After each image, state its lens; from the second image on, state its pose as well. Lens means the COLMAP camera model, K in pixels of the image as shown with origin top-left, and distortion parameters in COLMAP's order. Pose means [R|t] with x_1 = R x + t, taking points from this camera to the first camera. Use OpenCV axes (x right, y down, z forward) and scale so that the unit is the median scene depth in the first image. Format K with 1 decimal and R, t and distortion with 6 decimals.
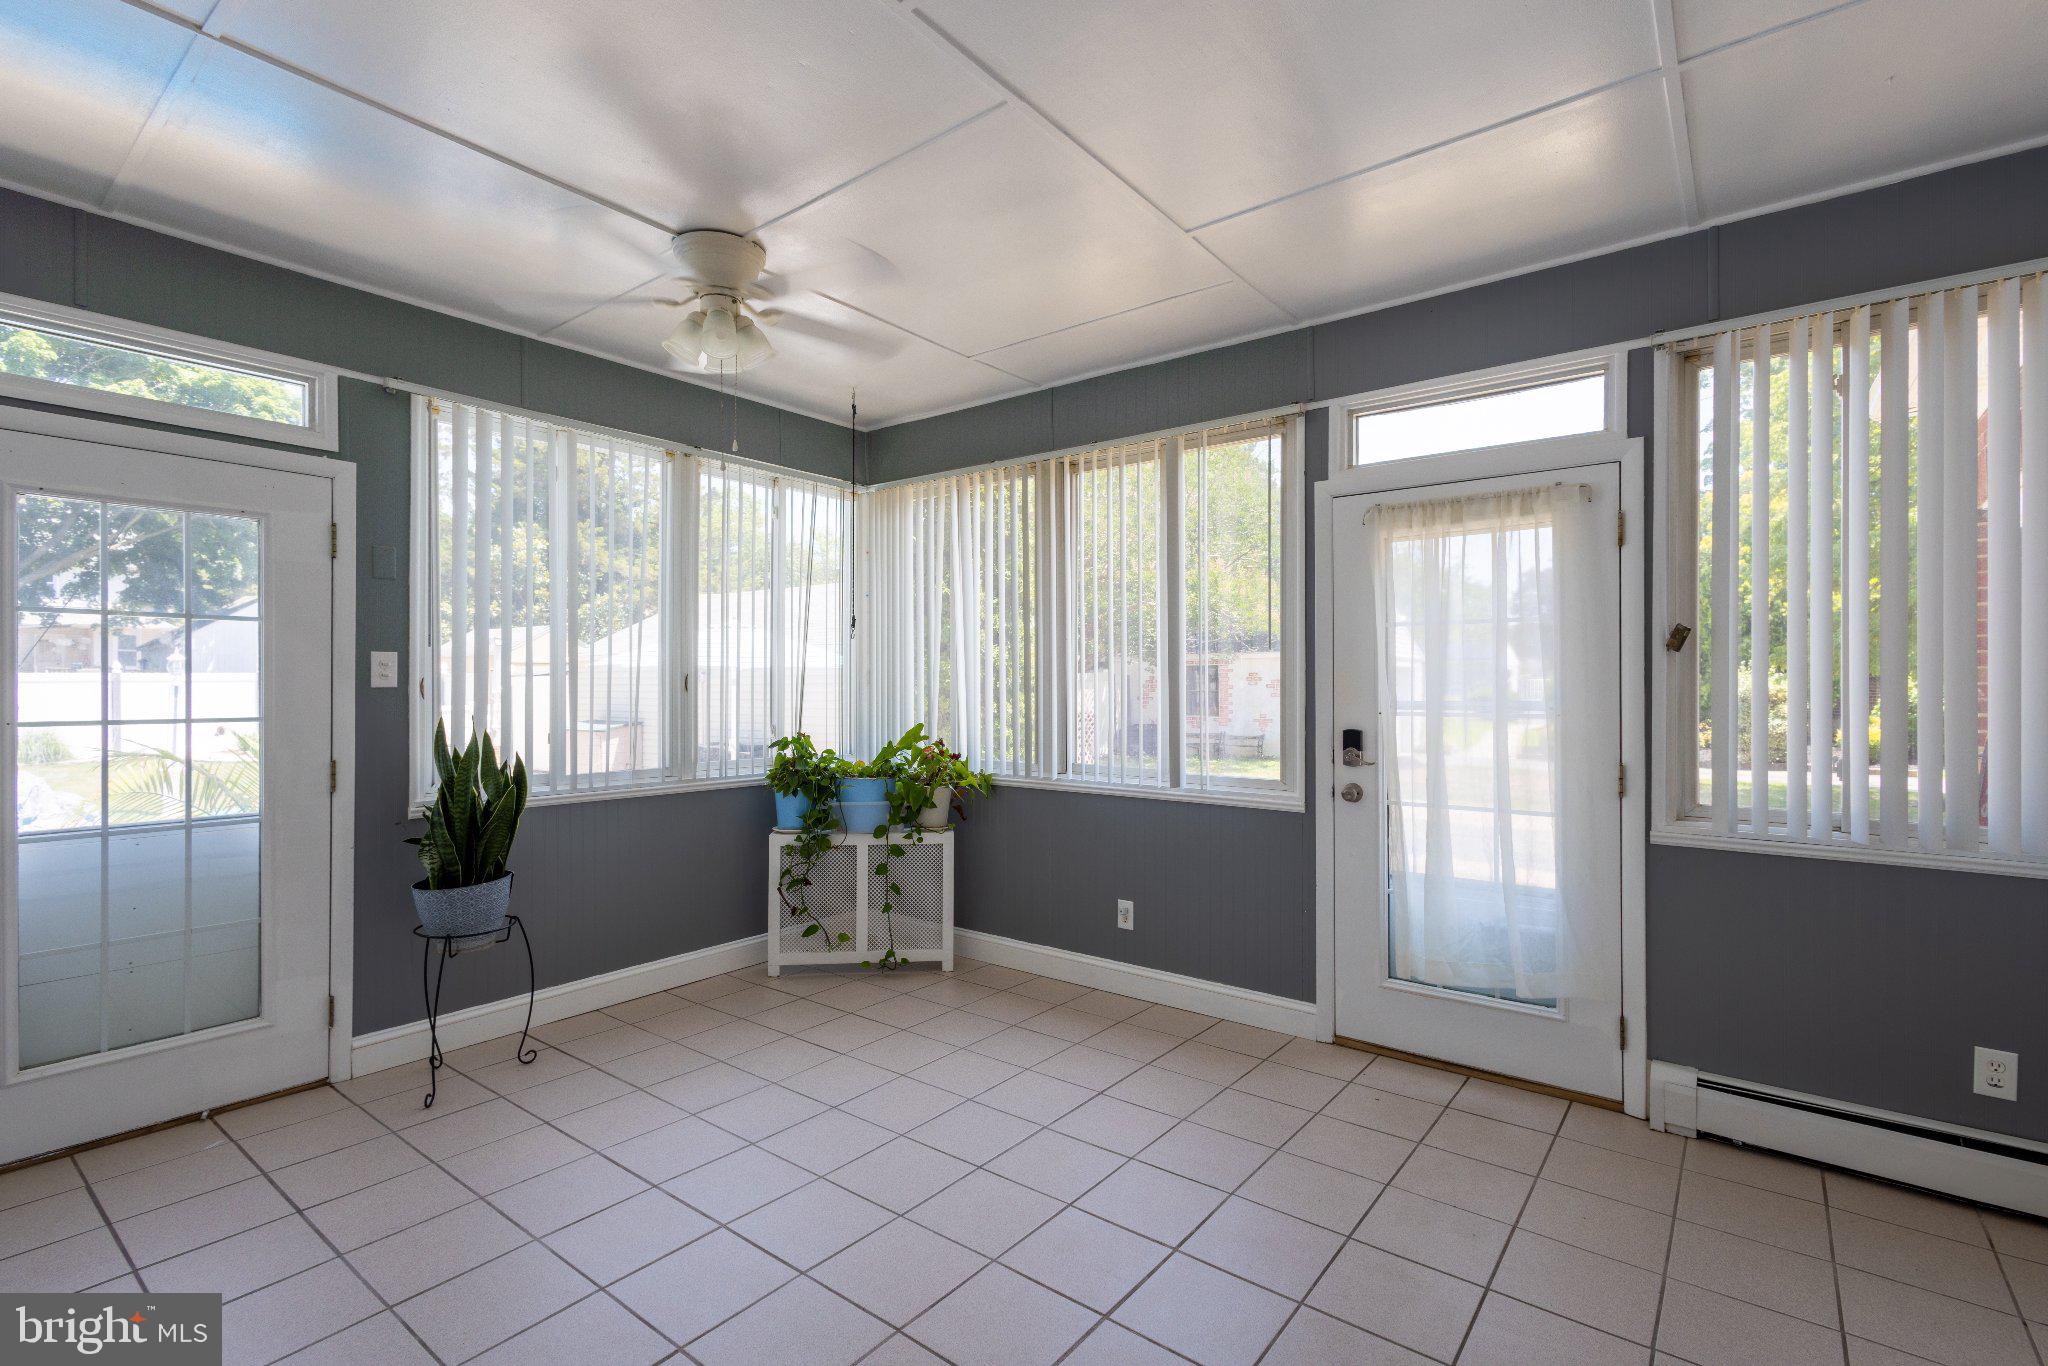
lens RADIAL K [[937.2, 0, 1033.3], [0, 937.2, 684.4], [0, 0, 1]] dist [0.019815, -0.008848]
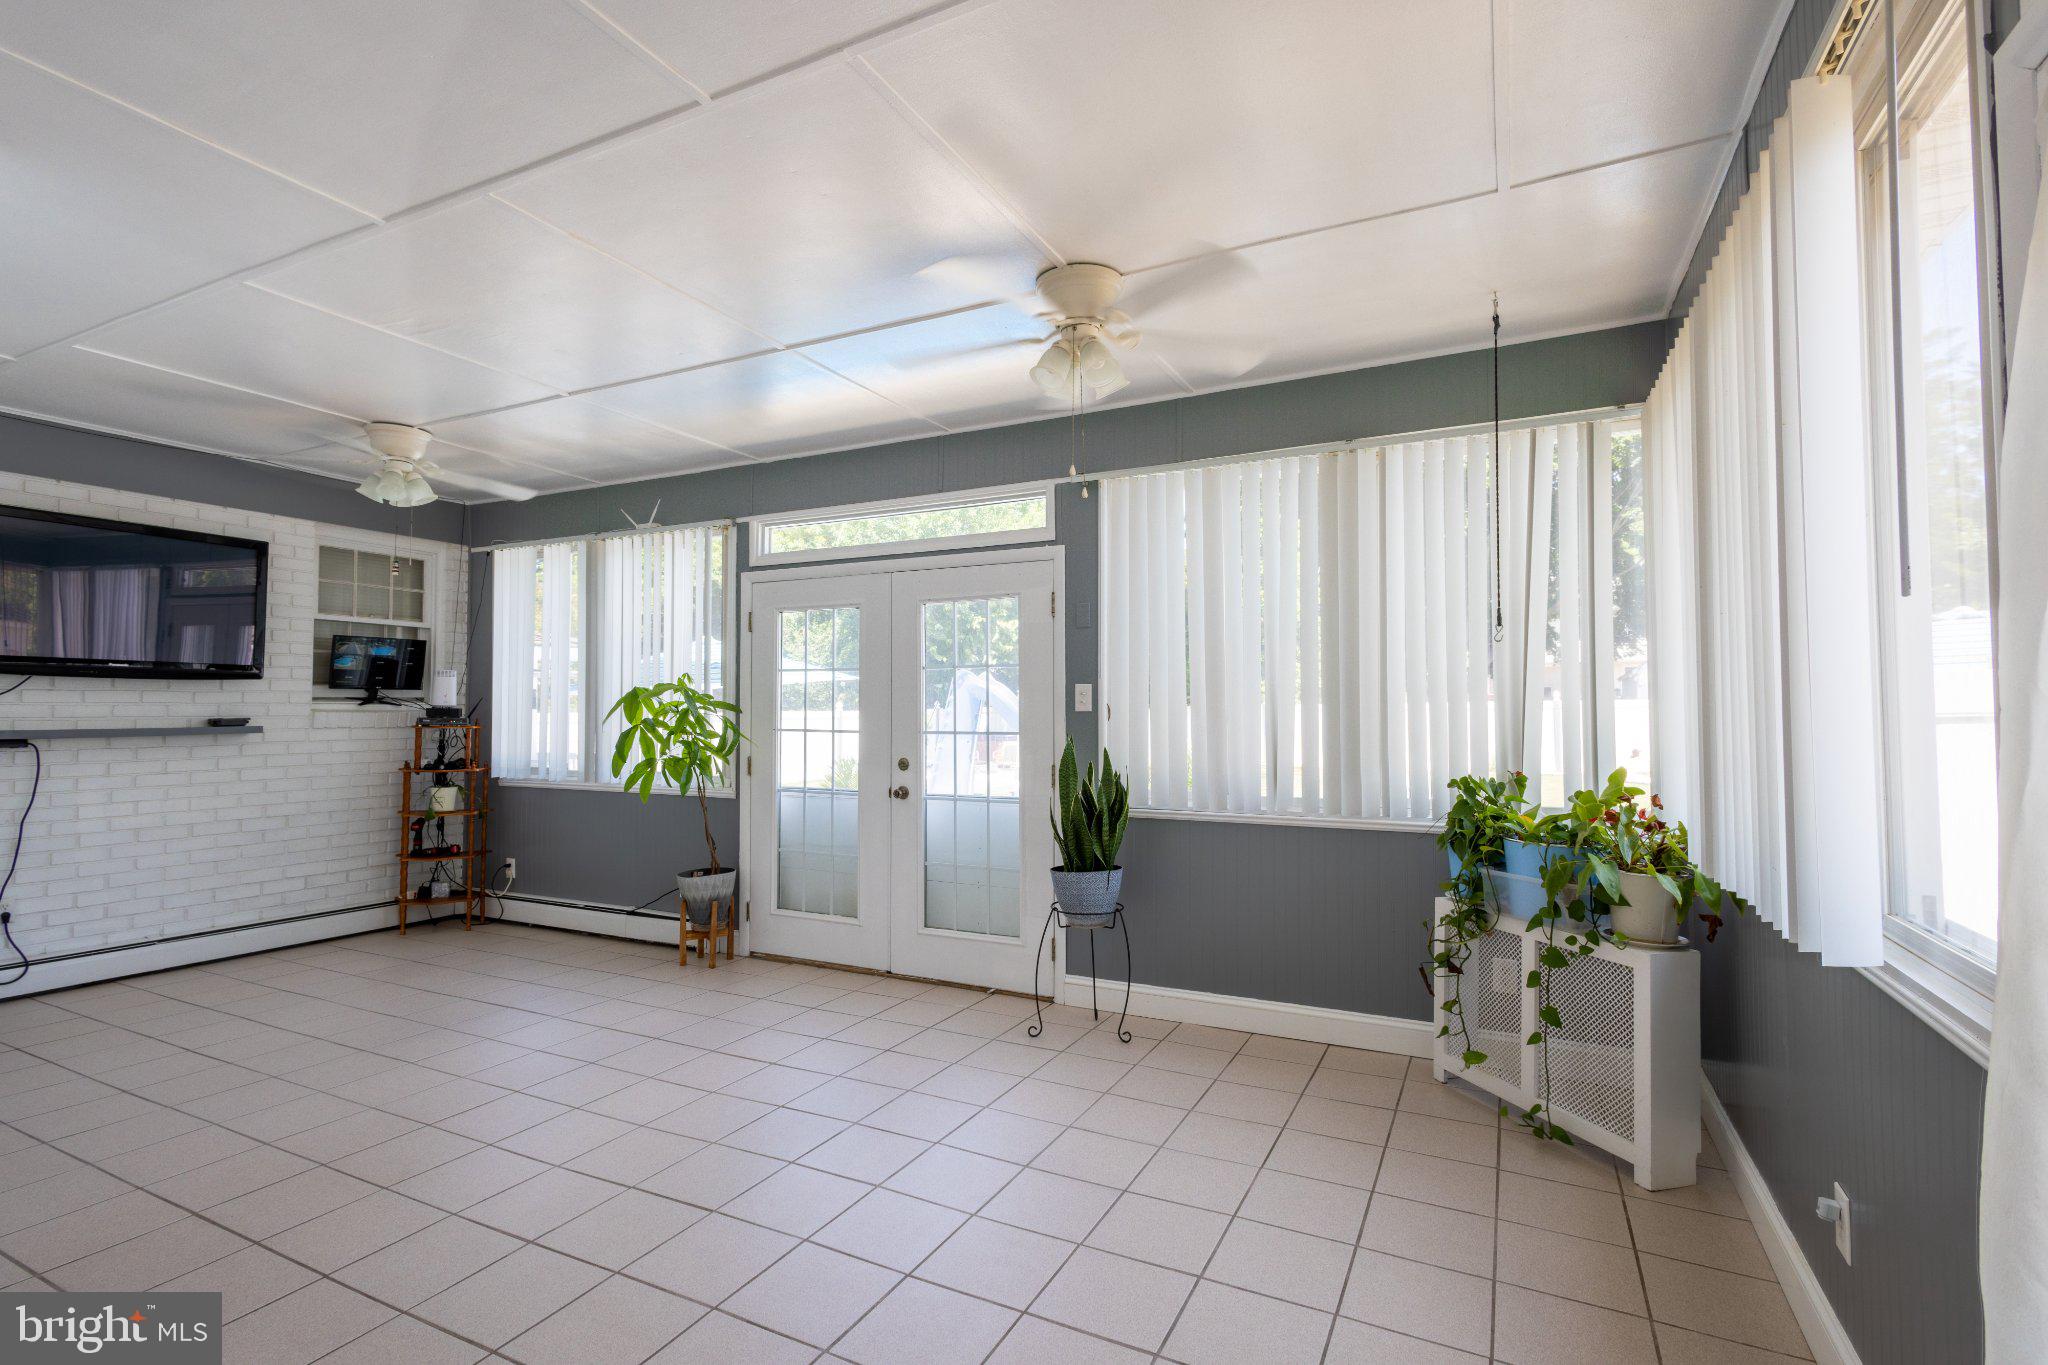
lens RADIAL K [[970.6, 0, 1032.5], [0, 970.6, 680.8], [0, 0, 1]] dist [0.008429, 0.000676]
pose [[0.187147, -0.033752, -0.981752, 0.595714], [0.005409, 0.999430, -0.033328, 0.005450], [0.982317, 0.000927, 0.187223, 0.660656]]
